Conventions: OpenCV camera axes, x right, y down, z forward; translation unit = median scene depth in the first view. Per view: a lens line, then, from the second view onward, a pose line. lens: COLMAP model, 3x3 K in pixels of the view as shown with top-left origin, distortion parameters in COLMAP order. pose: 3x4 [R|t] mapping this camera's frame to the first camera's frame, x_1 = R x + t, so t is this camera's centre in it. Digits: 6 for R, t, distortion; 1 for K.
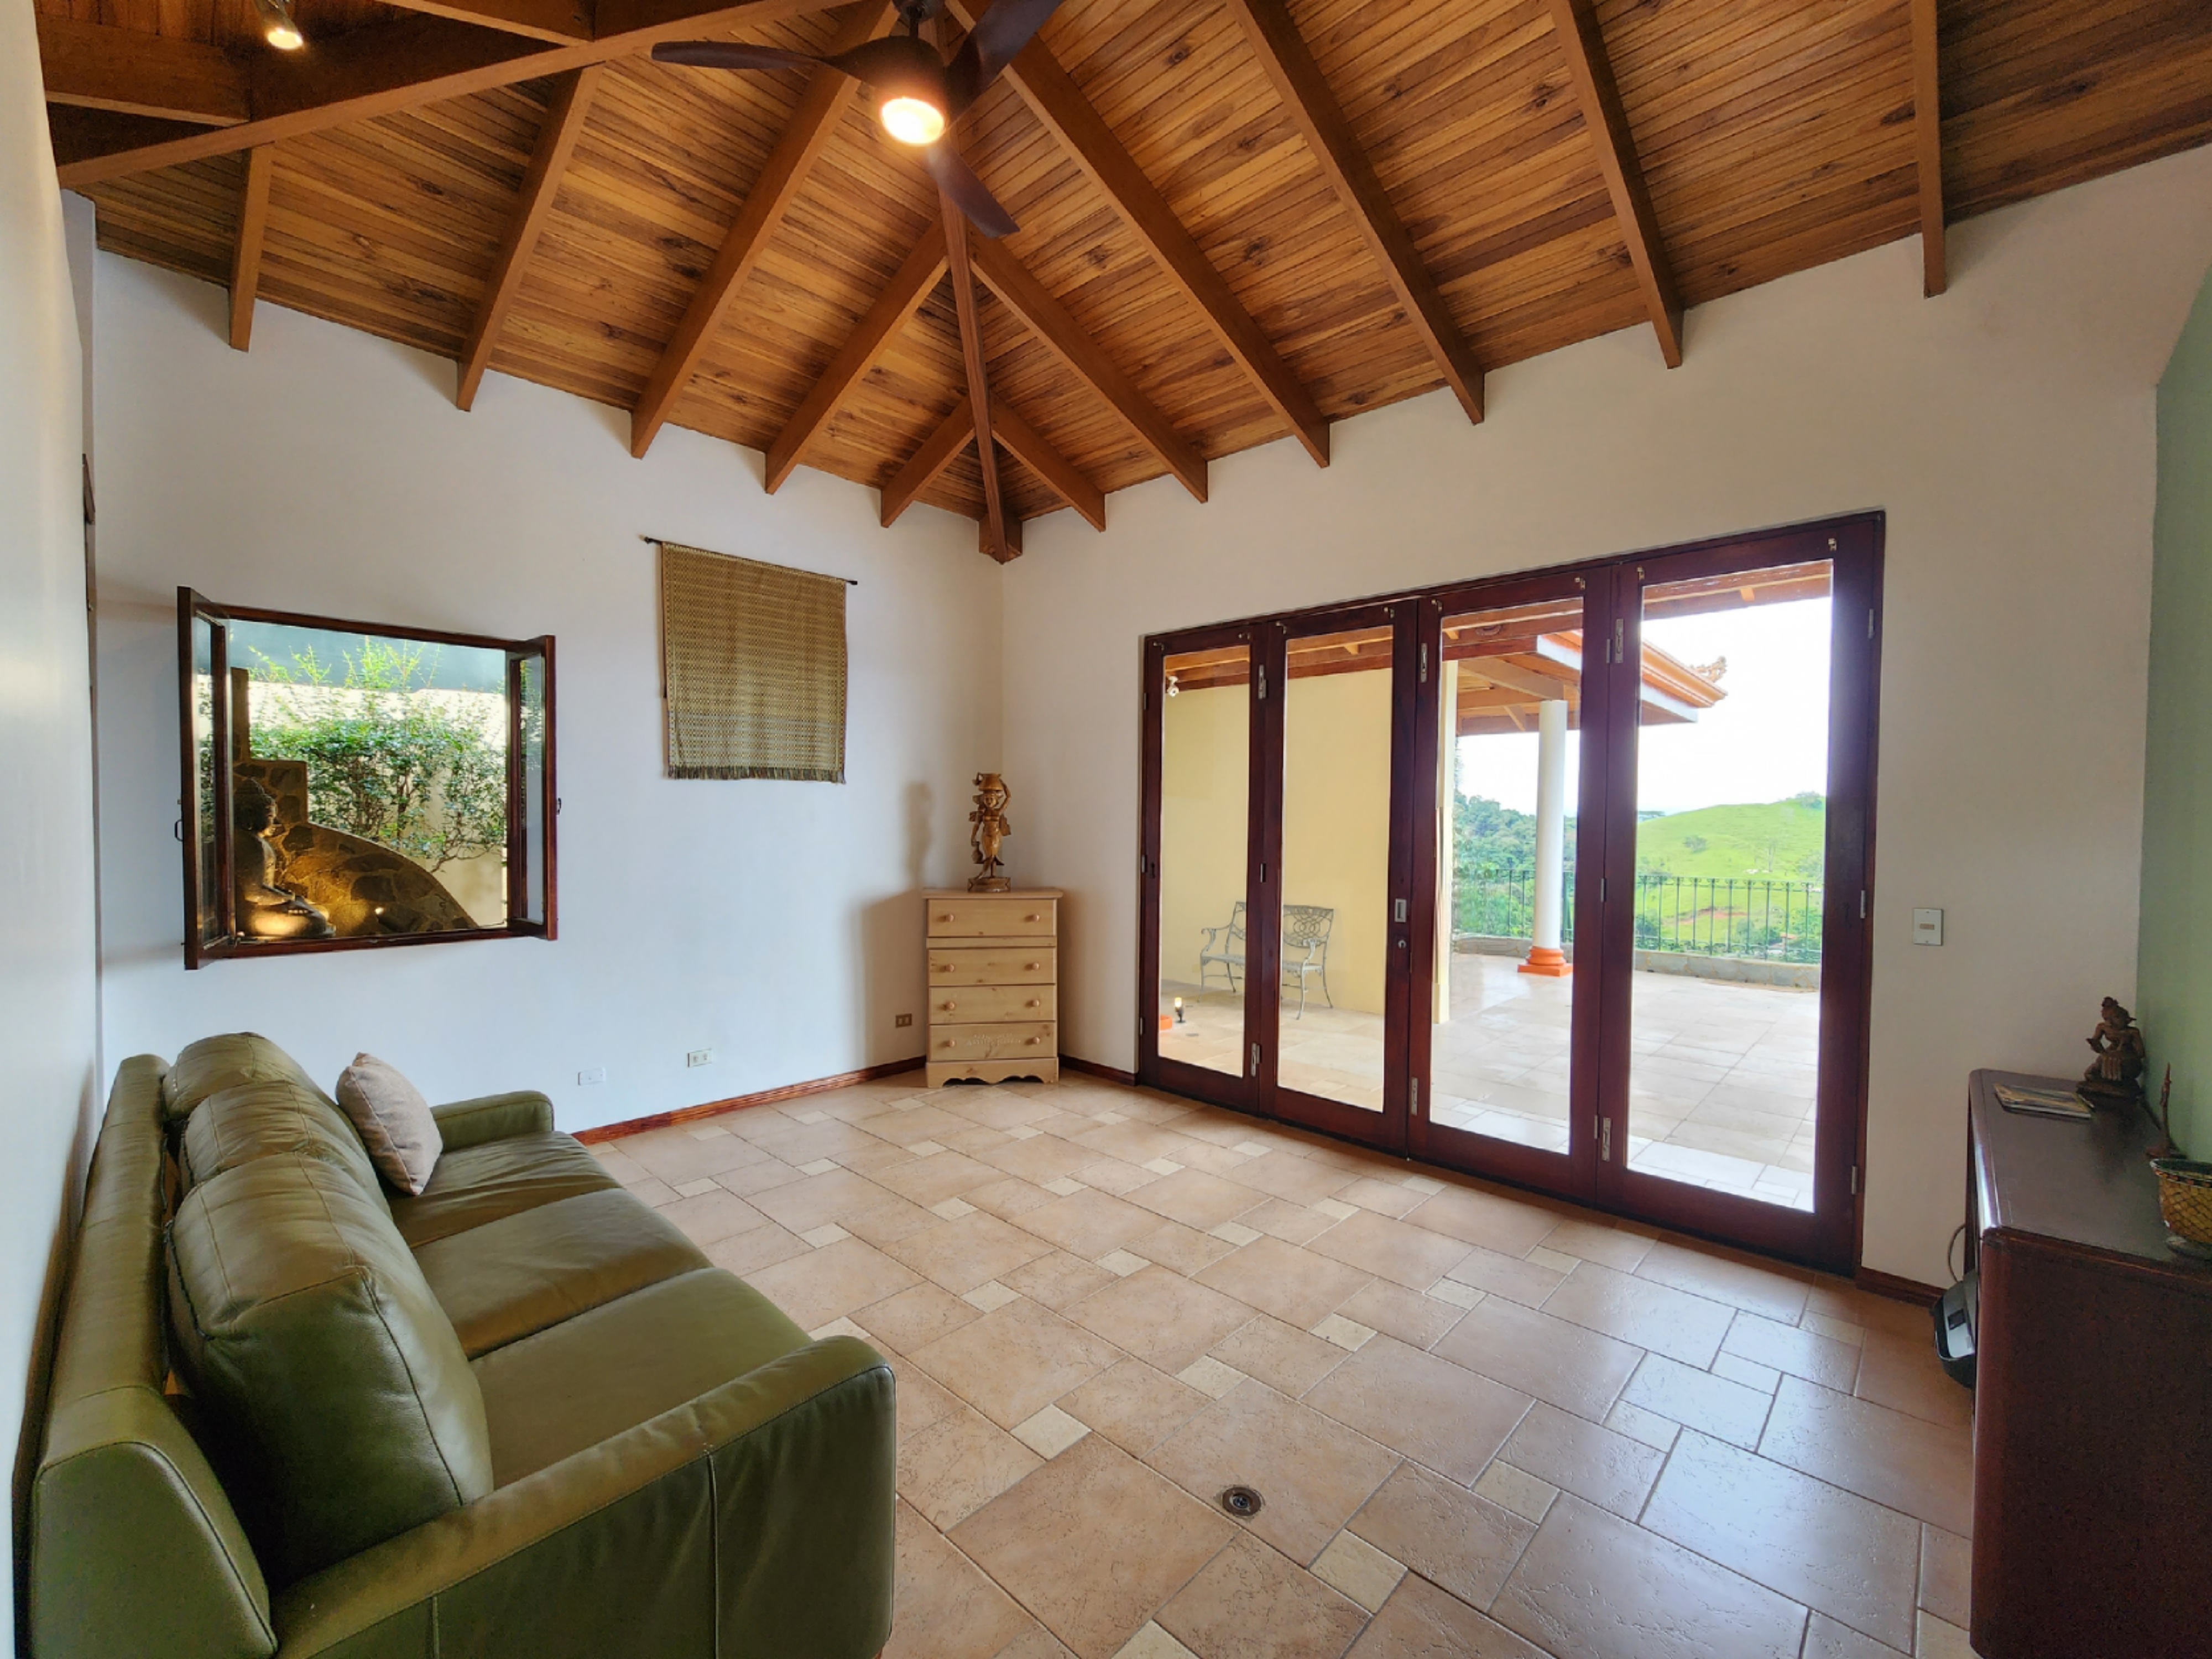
lens RADIAL K [[916.5, 0, 1115.8], [0, 916.5, 840.5], [0, 0, 1]] dist [0.001066, -0.000102]
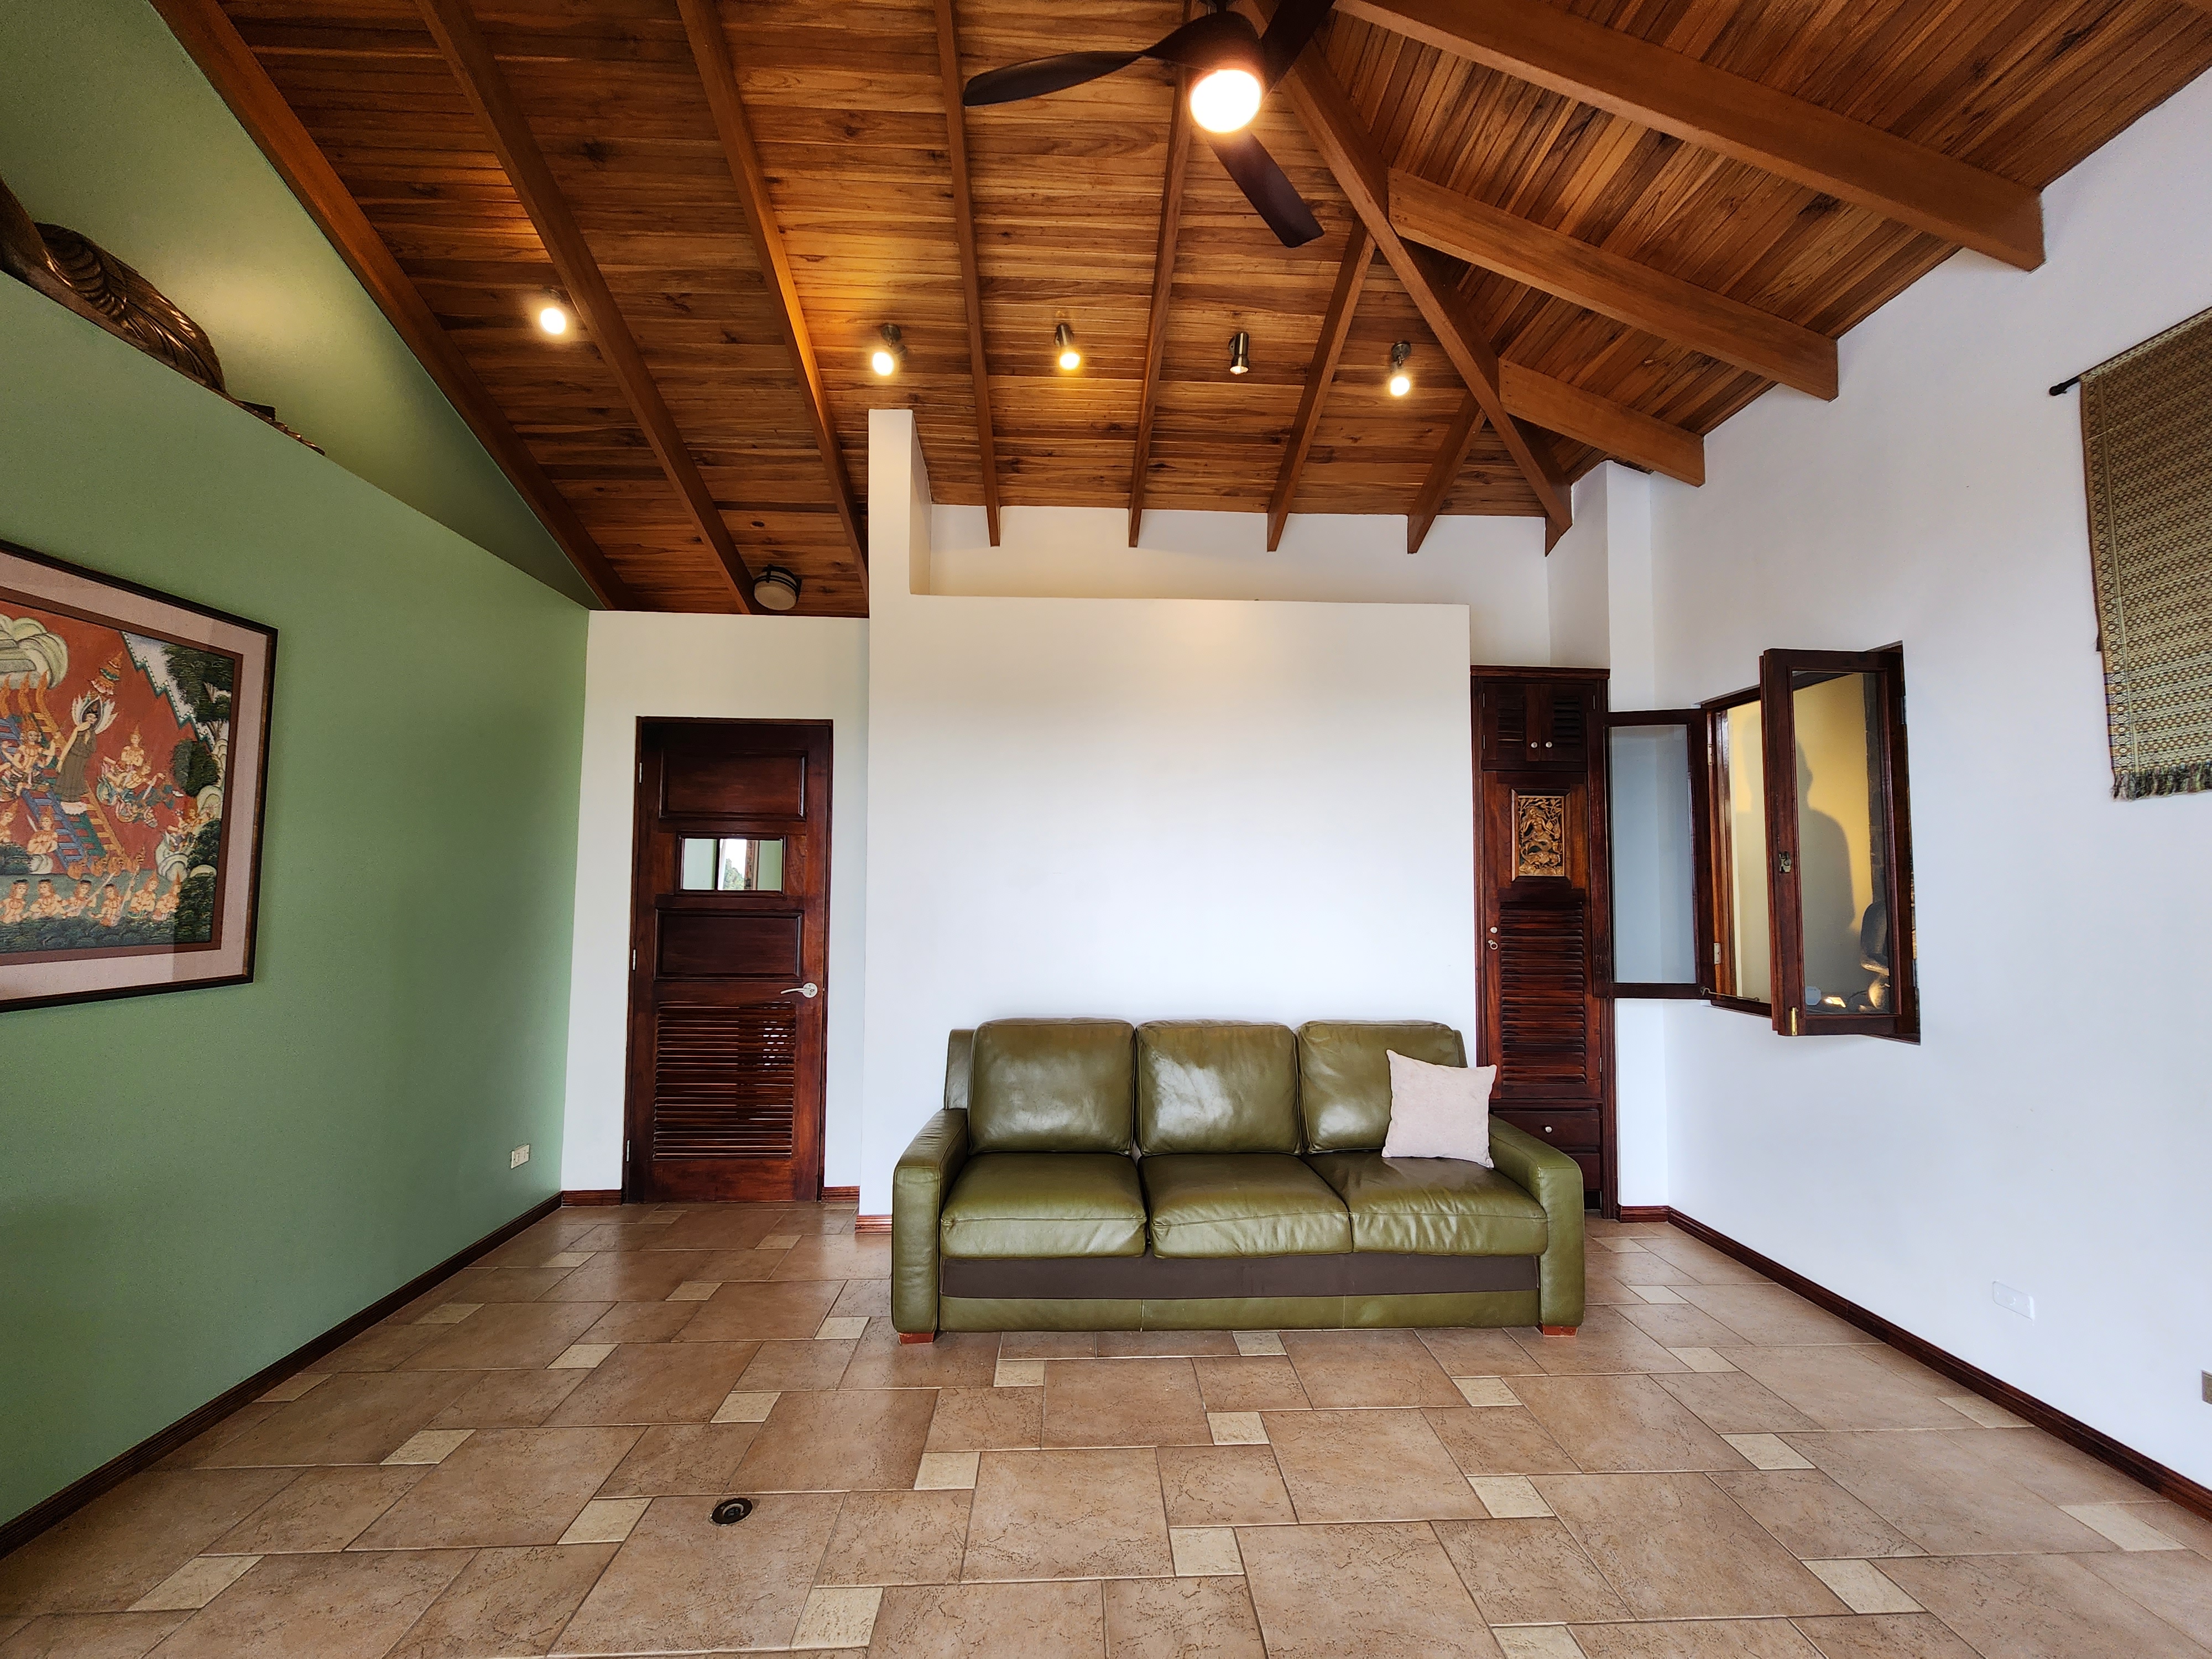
lens RADIAL K [[910.3, 0, 1117.7], [0, 910.3, 841.7], [0, 0, 1]] dist [-0.000911, -0.000116]
pose [[-0.694147, -0.050581, -0.718054, 0.350703], [-0.028411, 0.998676, -0.042884, -0.005641], [0.719272, -0.009367, -0.694665, 1.165231]]
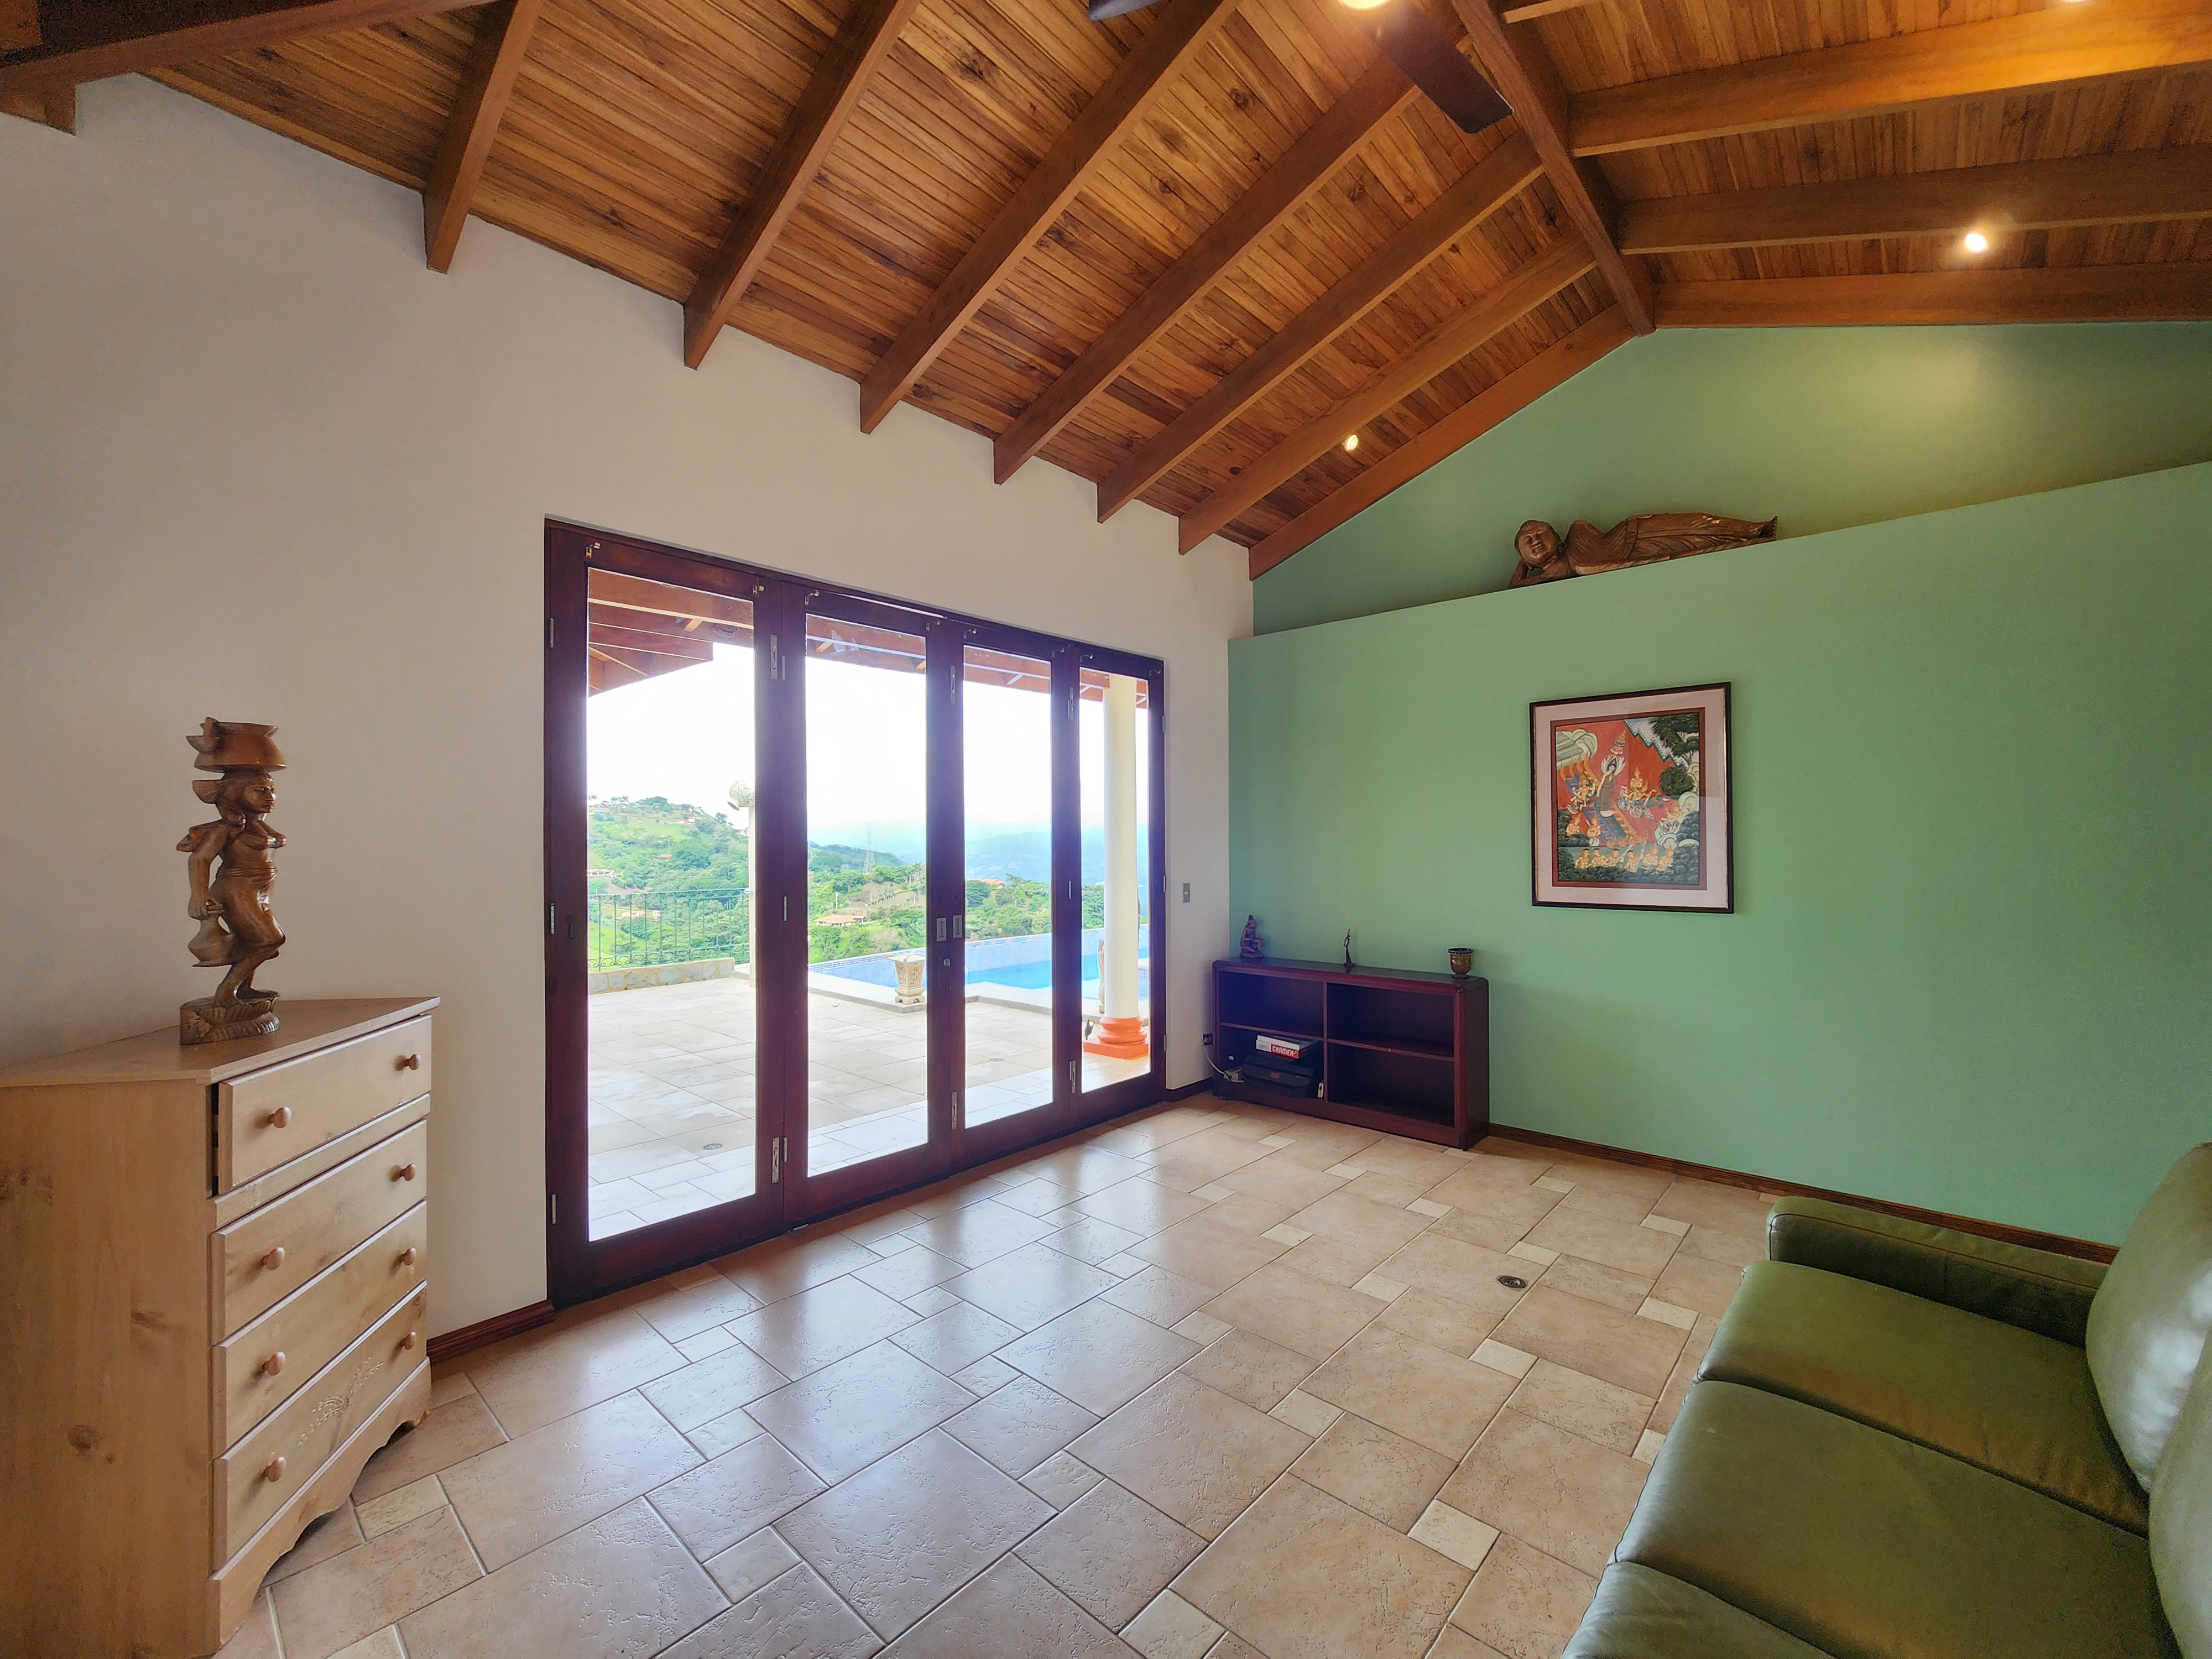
lens RADIAL K [[908.8, 0, 1115.7], [0, 908.8, 843.7], [0, 0, 1]] dist [-0.000219, -0.000215]
pose [[-0.024865, -0.010763, 0.999633, -0.768607], [0.027002, 0.999570, 0.011434, -0.024491], [-0.999326, 0.027277, -0.024564, 0.955261]]
